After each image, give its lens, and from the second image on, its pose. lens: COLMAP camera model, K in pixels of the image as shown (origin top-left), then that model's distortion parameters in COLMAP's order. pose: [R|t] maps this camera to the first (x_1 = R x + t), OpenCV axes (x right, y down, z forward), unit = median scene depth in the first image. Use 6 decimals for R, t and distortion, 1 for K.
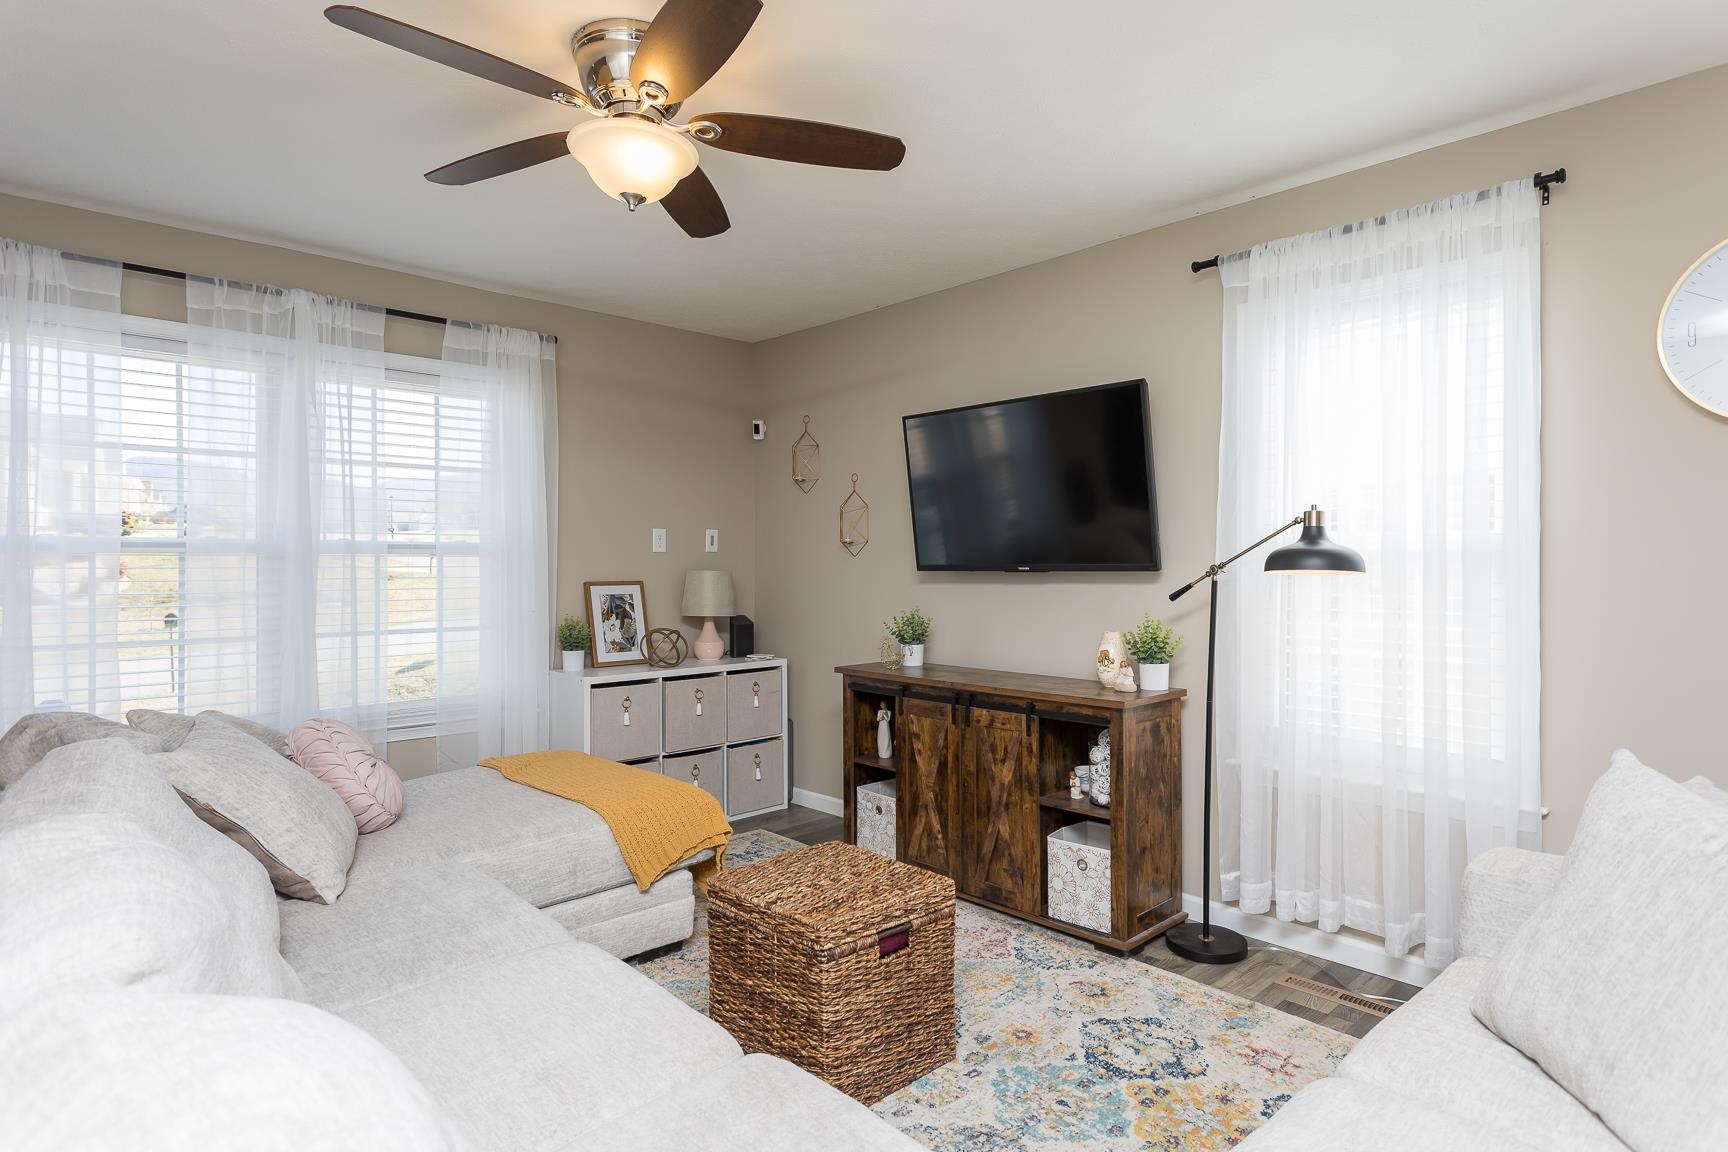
lens RADIAL K [[954.7, 0, 876.2], [0, 954.7, 570.7], [0, 0, 1]] dist [0.003895, 0.005839]
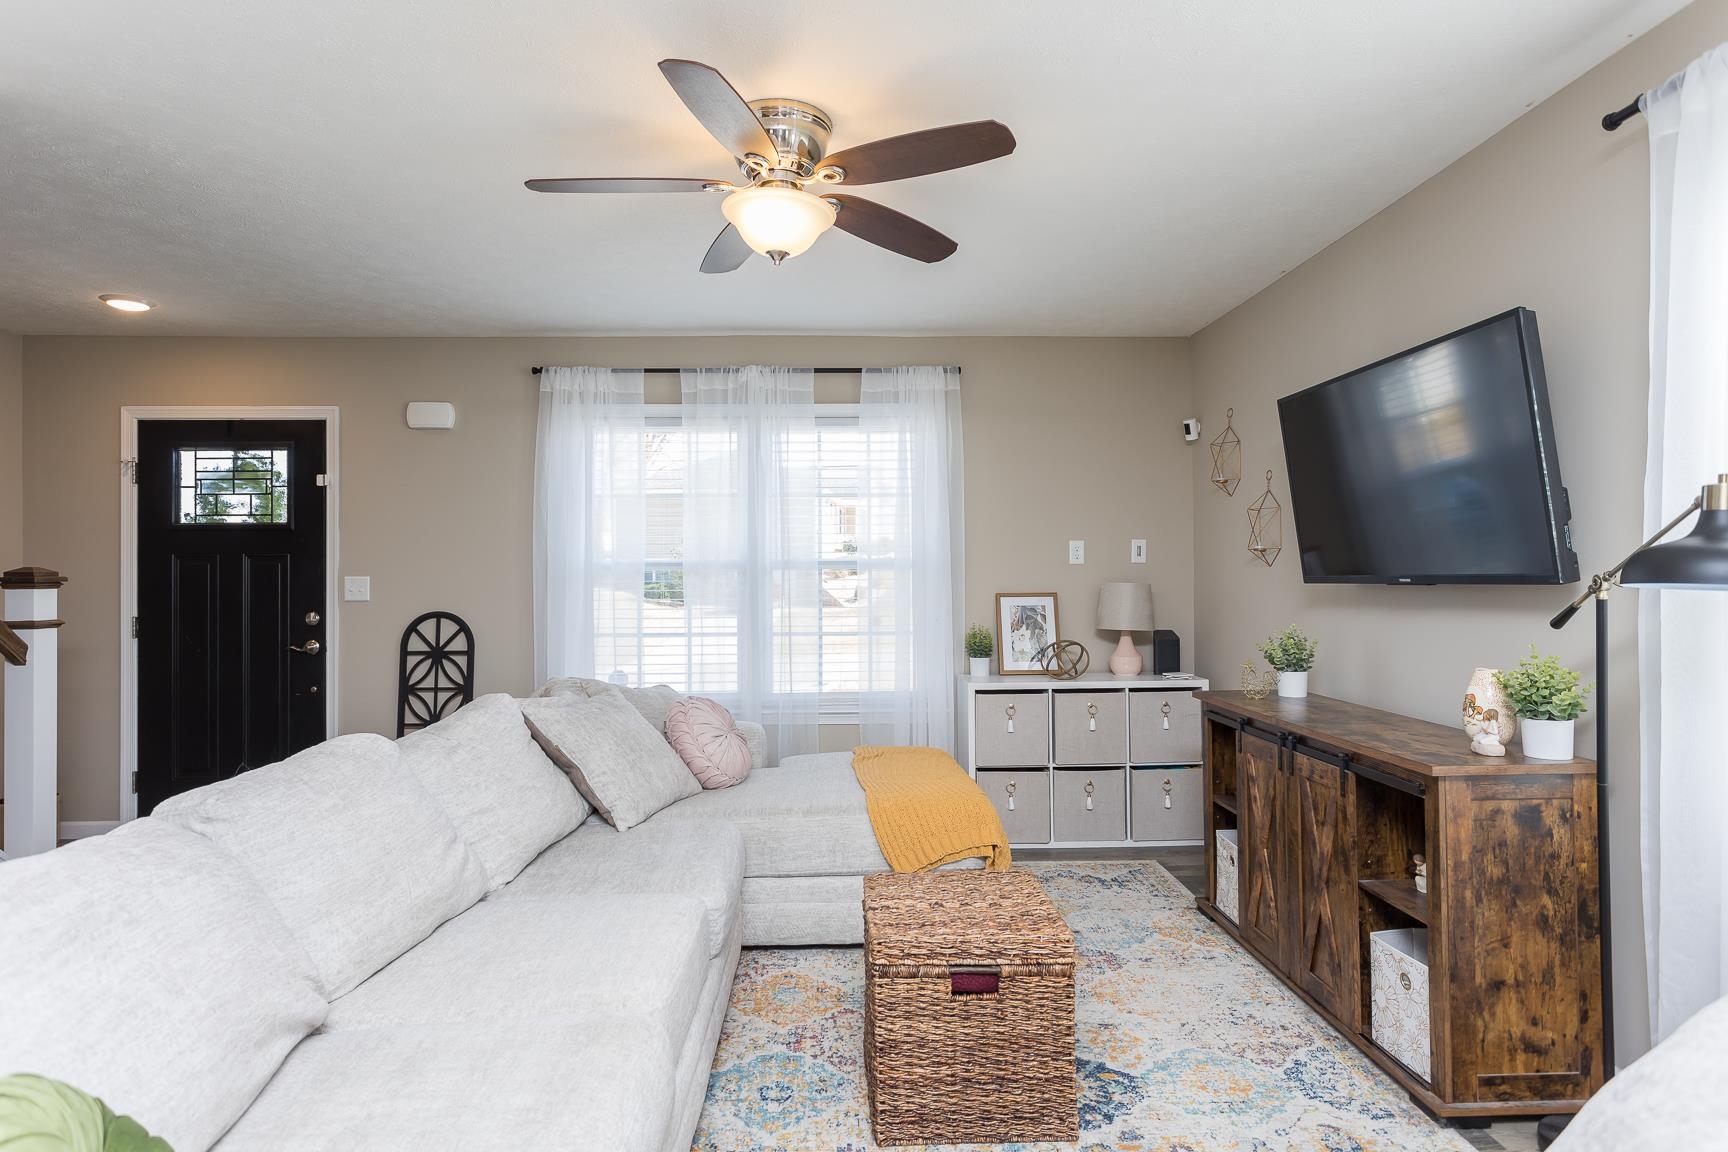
lens RADIAL K [[954.7, 0, 874.3], [0, 954.7, 576.2], [0, 0, 1]] dist [0.003895, 0.005839]
pose [[0.736972, -0.003985, -0.675911, 0.401100], [0.000698, 0.999987, -0.005134, -0.002465], [0.675923, 0.003312, 0.736965, 0.167691]]
